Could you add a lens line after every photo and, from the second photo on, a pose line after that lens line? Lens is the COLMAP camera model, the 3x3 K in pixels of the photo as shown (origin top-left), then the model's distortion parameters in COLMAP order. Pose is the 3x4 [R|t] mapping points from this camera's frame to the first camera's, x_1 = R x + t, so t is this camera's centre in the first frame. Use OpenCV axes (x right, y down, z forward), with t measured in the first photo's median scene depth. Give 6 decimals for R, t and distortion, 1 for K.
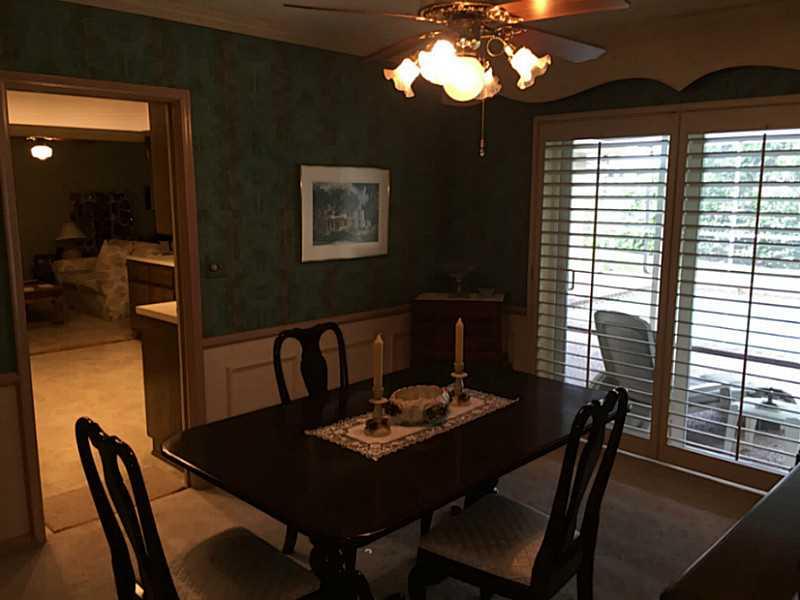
lens RADIAL K [[692.8, 0, 398.7], [0, 692.8, 299.0], [0, 0, 1]] dist [0.053977, -0.047945]
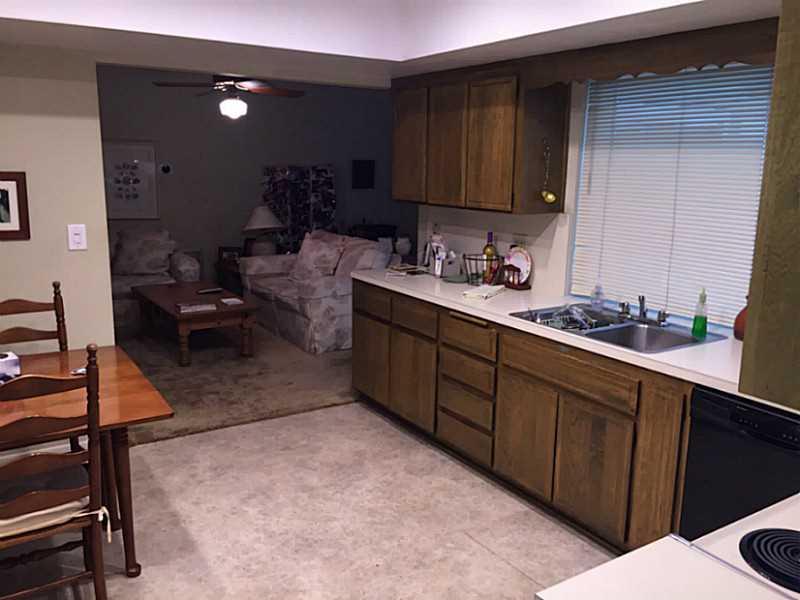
lens RADIAL K [[692.8, 0, 402.1], [0, 692.8, 303.6], [0, 0, 1]] dist [0.053977, -0.047945]
pose [[0.974820, 0.062065, -0.214182, -0.165079], [-0.052637, 0.997388, 0.049453, -0.052202], [0.216692, -0.036934, 0.975541, 0.314402]]
